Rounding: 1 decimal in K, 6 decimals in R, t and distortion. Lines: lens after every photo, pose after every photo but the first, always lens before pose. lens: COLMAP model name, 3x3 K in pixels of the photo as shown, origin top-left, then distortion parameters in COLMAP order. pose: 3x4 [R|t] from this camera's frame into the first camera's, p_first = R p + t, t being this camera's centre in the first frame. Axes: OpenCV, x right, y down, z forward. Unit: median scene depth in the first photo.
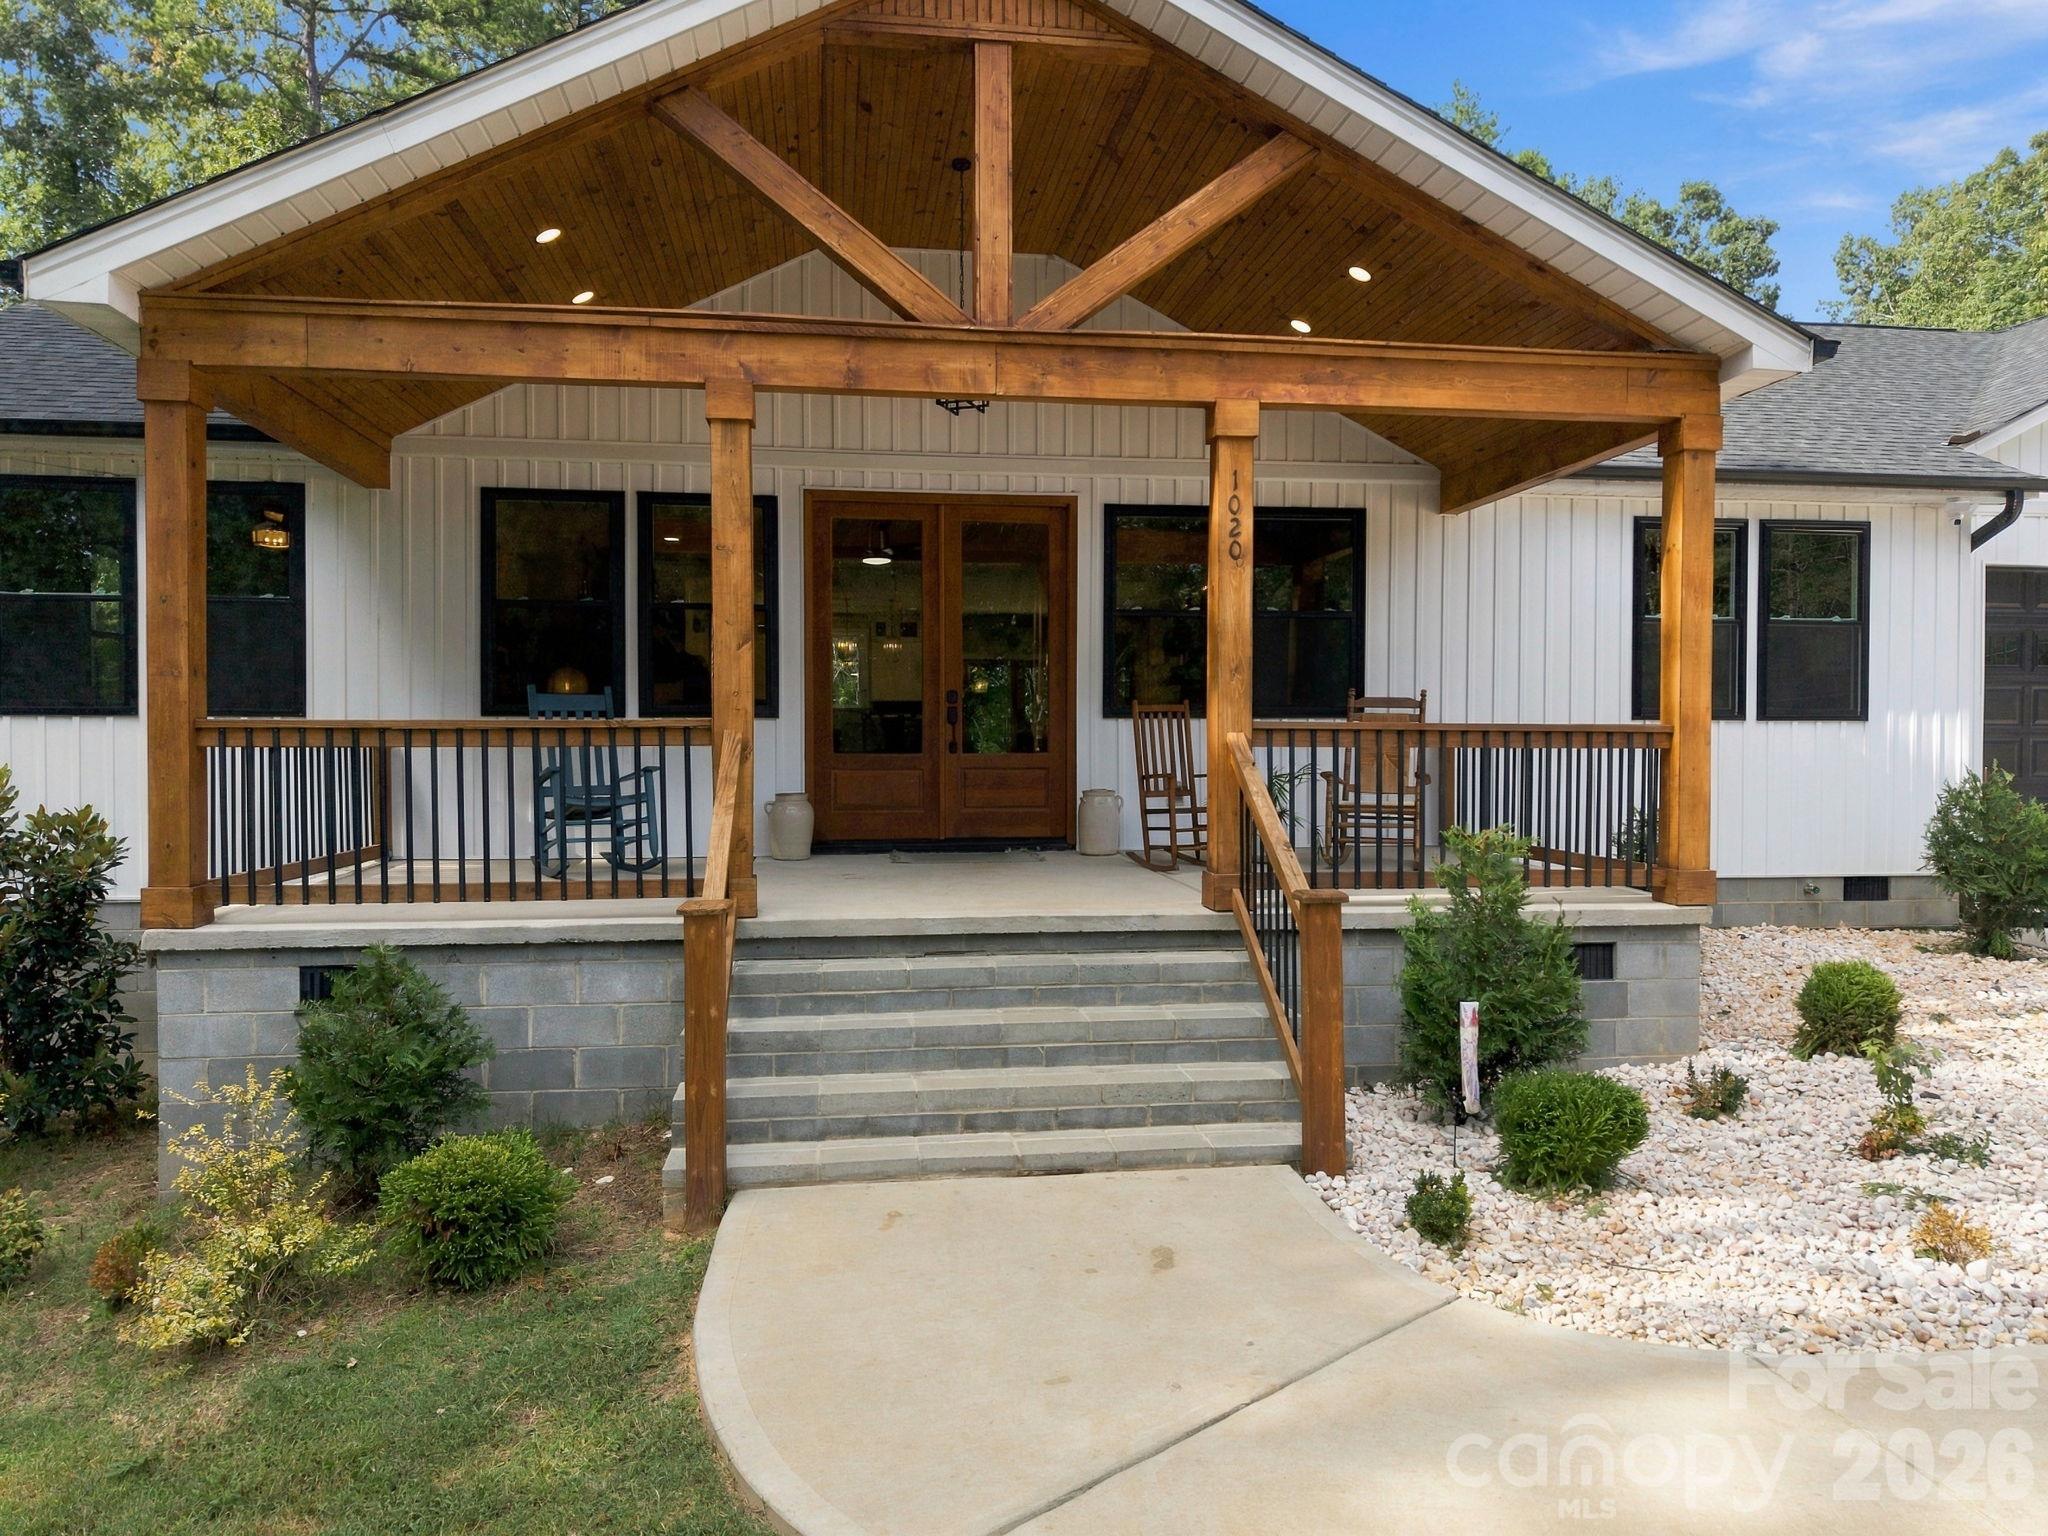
lens RADIAL K [[1382.6, 0, 1024.0], [0, 1382.6, 768.0], [0, 0, 1]] dist [-0.011153, -0.004850]
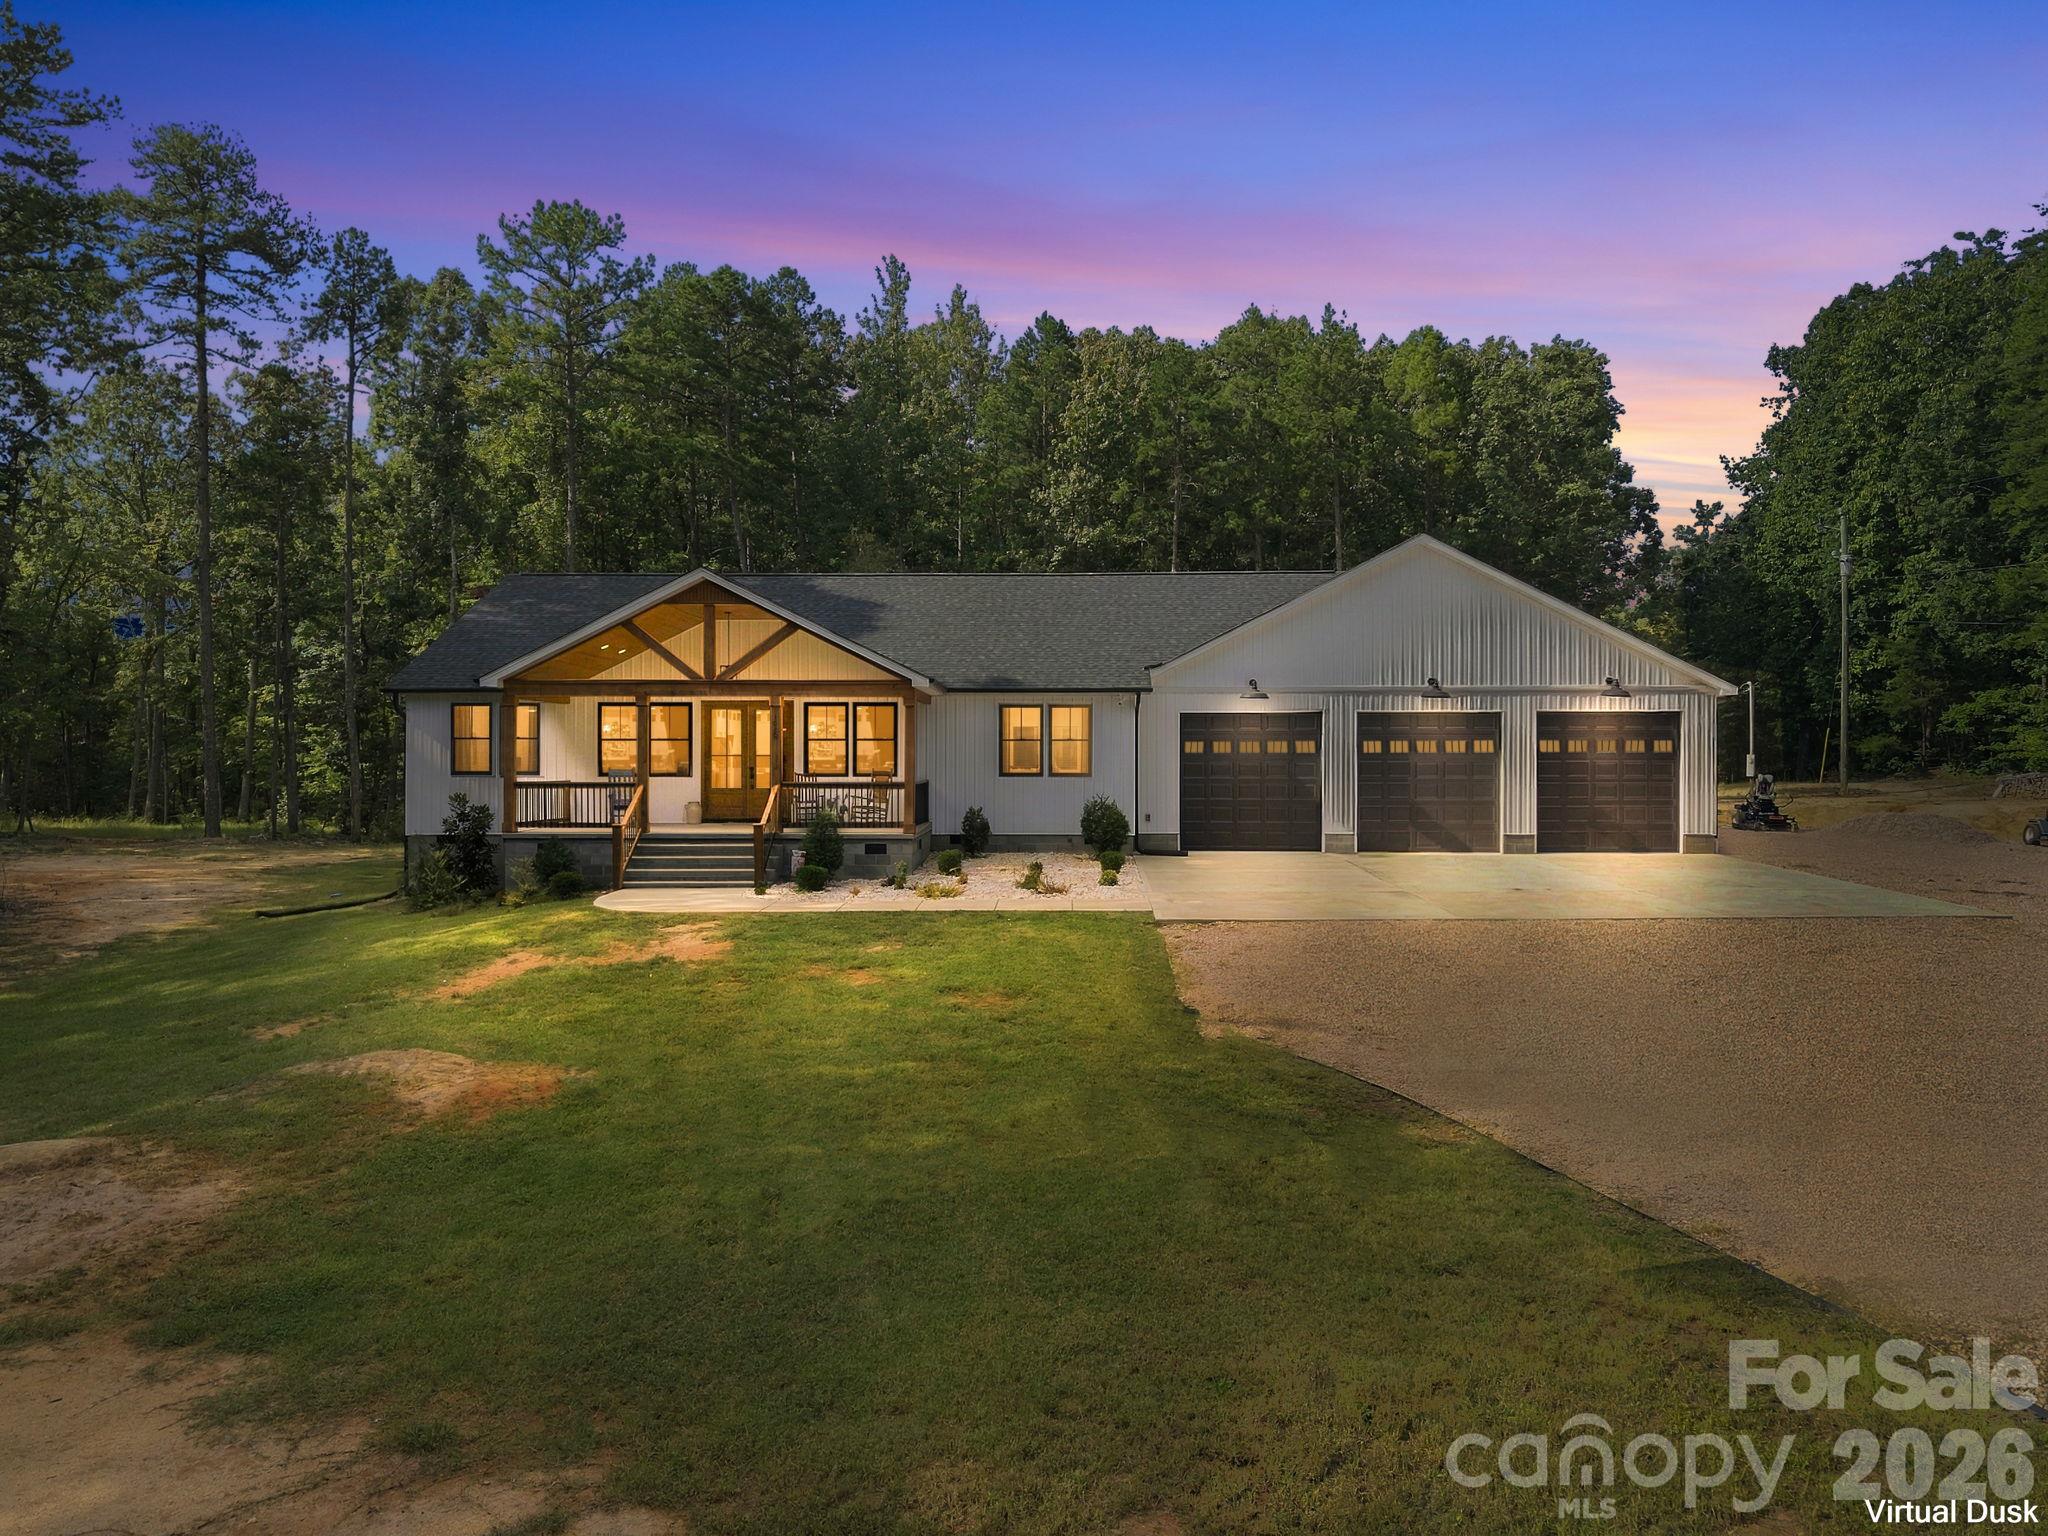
lens RADIAL K [[1363.3, 0, 1033.2], [0, 1363.3, 765.9], [0, 0, 1]] dist [0.010106, -0.001429]
pose [[0.985662, 0.000201, -0.168730, 1.145833], [-0.002841, 0.999877, -0.015400, -0.016008], [0.168707, 0.015658, 0.985542, -1.957439]]
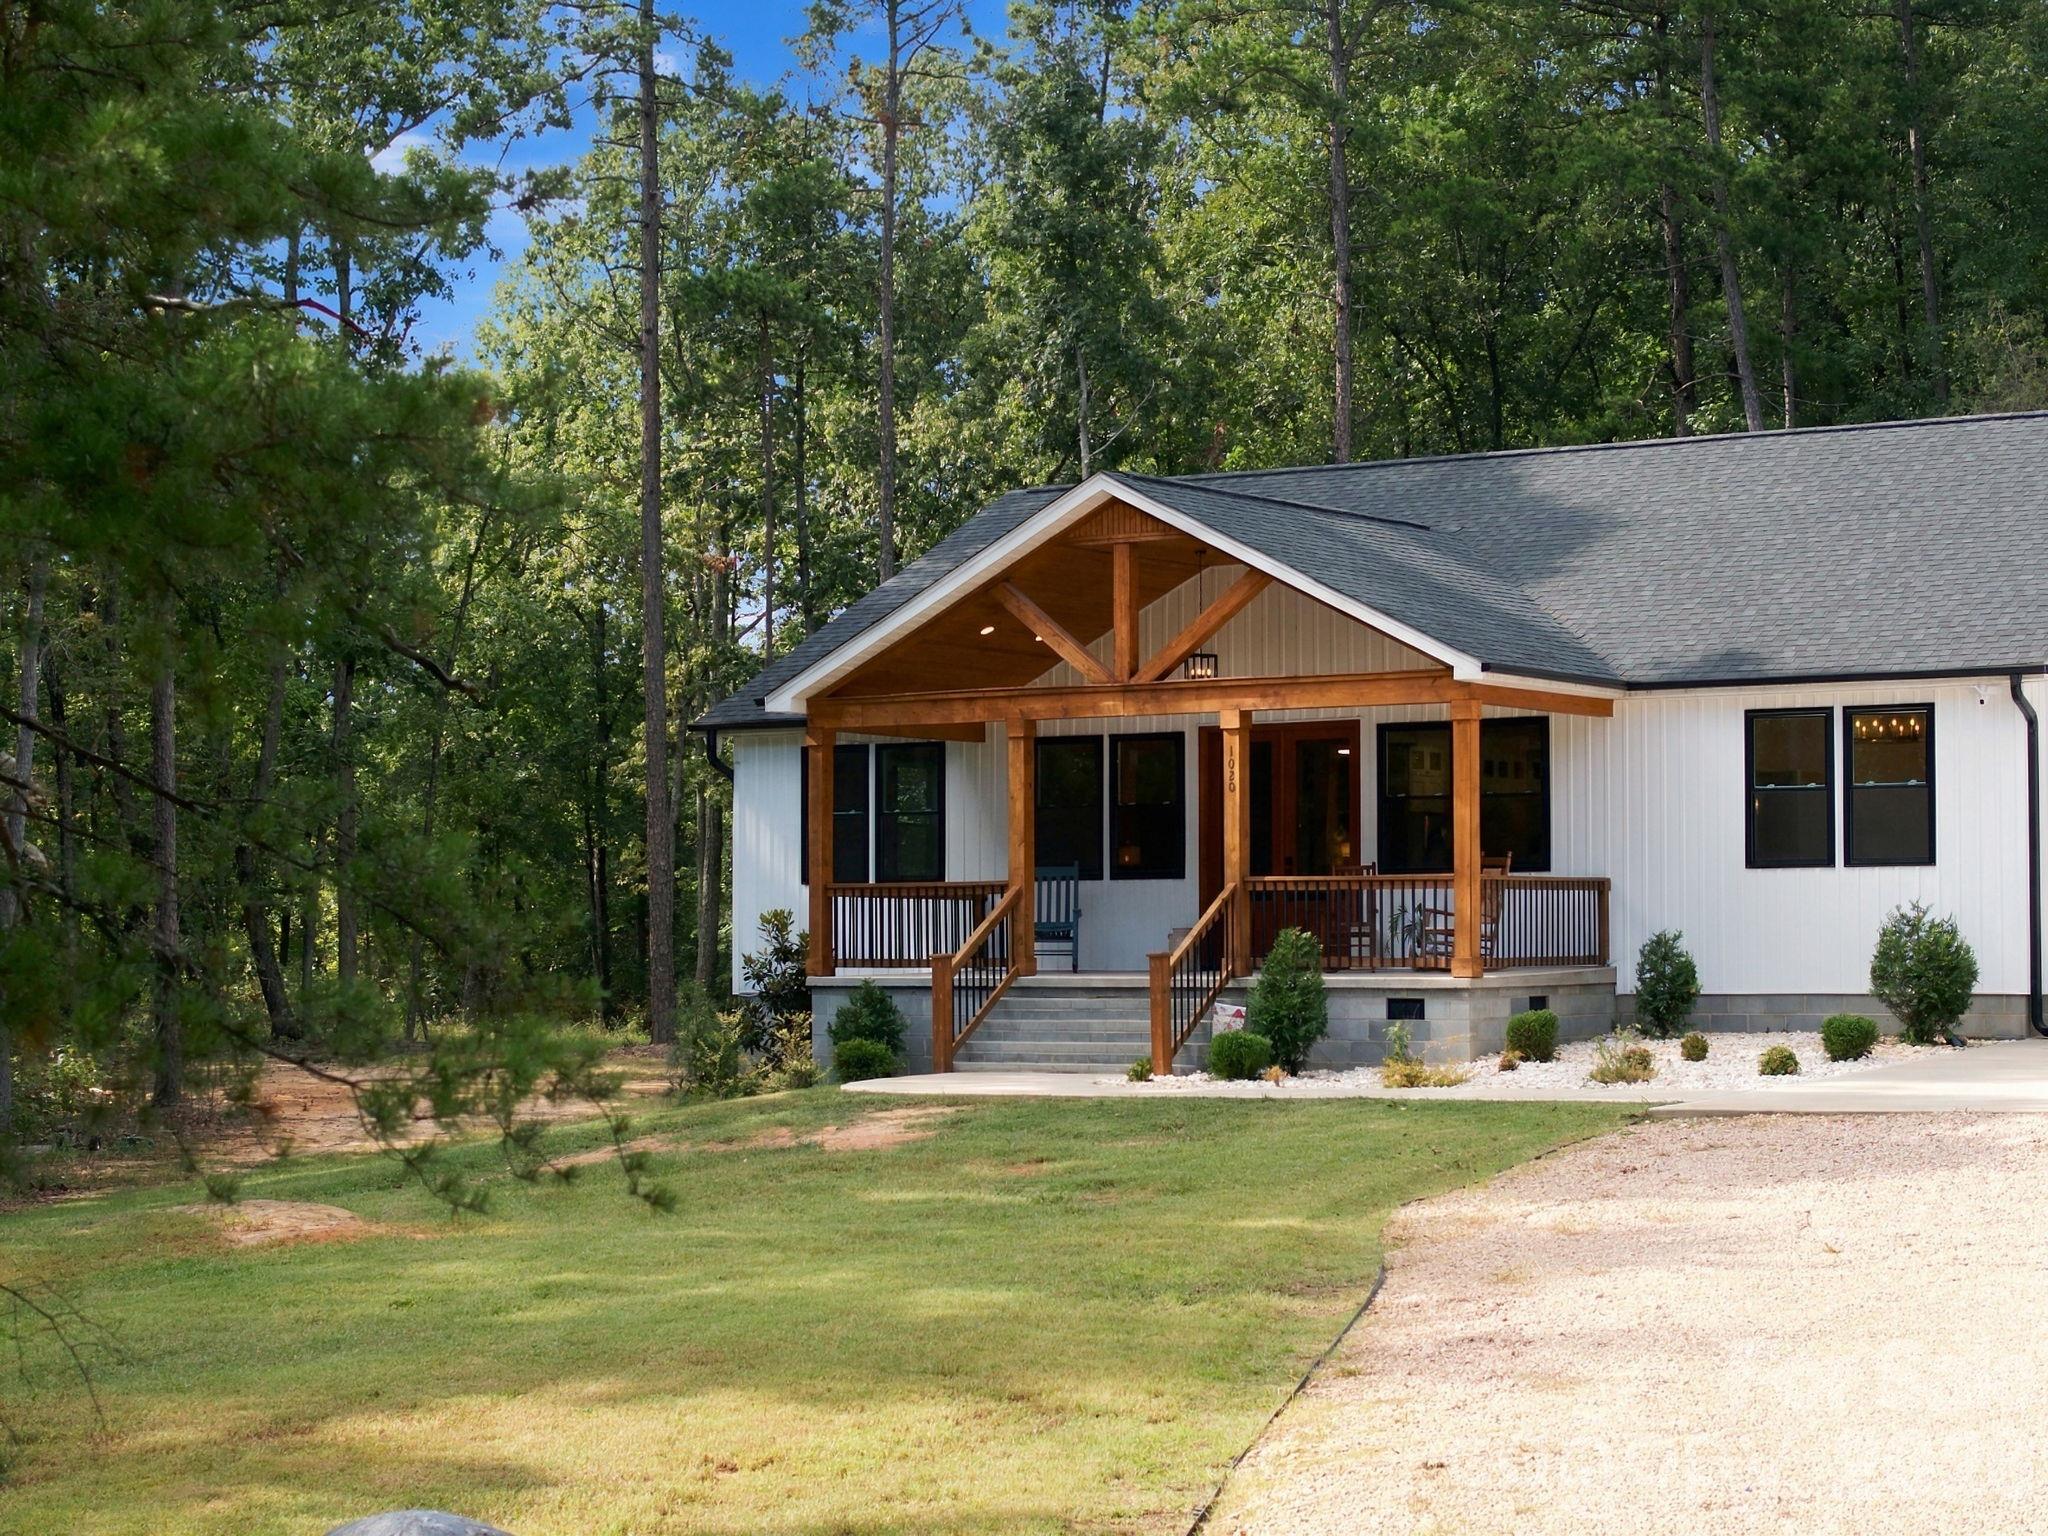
lens RADIAL K [[4093.2, 0, 1025.0], [0, 4093.2, 643.8], [0, 0, 1]] dist [0.237483, -0.110432]
pose [[0.738502, -0.053886, -0.672094, 2.999331], [-0.005939, 0.996243, -0.086401, 0.109253], [0.674225, 0.067799, 0.735407, -2.695150]]
